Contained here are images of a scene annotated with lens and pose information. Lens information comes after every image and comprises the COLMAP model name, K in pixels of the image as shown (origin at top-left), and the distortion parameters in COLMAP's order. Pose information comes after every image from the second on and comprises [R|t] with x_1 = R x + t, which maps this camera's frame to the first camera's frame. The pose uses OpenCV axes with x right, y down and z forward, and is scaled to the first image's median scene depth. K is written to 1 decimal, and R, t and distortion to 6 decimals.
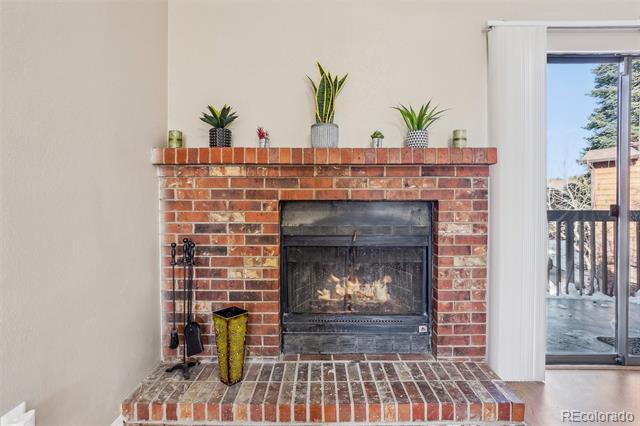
lens RADIAL K [[341.9, 0, 316.4], [0, 341.9, 207.7], [0, 0, 1]] dist [-0.018114, 0.005949]
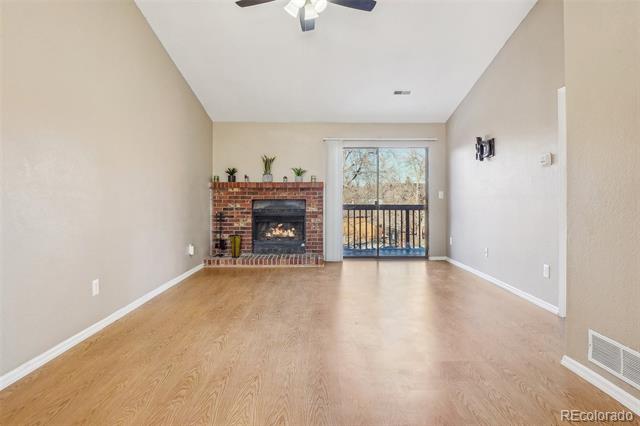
lens RADIAL K [[341.9, 0, 321.6], [0, 341.9, 196.6], [0, 0, 1]] dist [-0.018114, 0.005949]
pose [[0.999122, 0.000679, 0.041894, 0.366840], [0.000573, 0.999554, -0.029859, 0.040348], [-0.041895, 0.029856, 0.998676, -1.964546]]
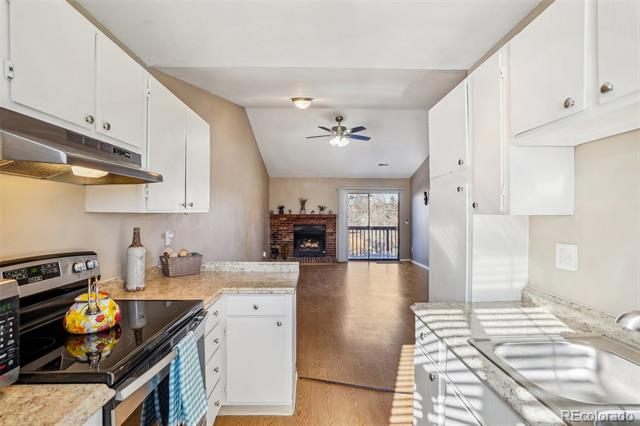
lens RADIAL K [[314.1, 0, 318.0], [0, 314.1, 214.2], [0, 0, 1]] dist [-0.001008, -0.000021]
pose [[0.998380, 0.002847, 0.056826, -0.015705], [-0.001392, 0.999671, -0.025621, -0.056890], [-0.056880, 0.025500, 0.998055, -3.510958]]
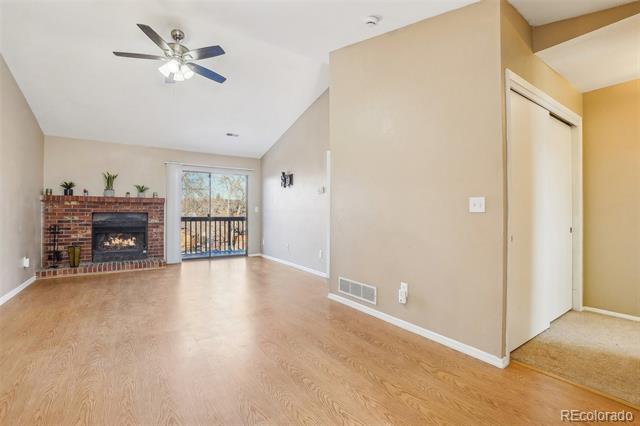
lens RADIAL K [[290.4, 0, 315.3], [0, 290.4, 208.5], [0, 0, 1]] dist [-0.041820, 0.011636]
pose [[0.816626, 0.010596, 0.577070, 0.063124], [0.010080, 0.999417, -0.032616, 0.048325], [-0.577079, 0.032452, 0.816043, -2.355297]]
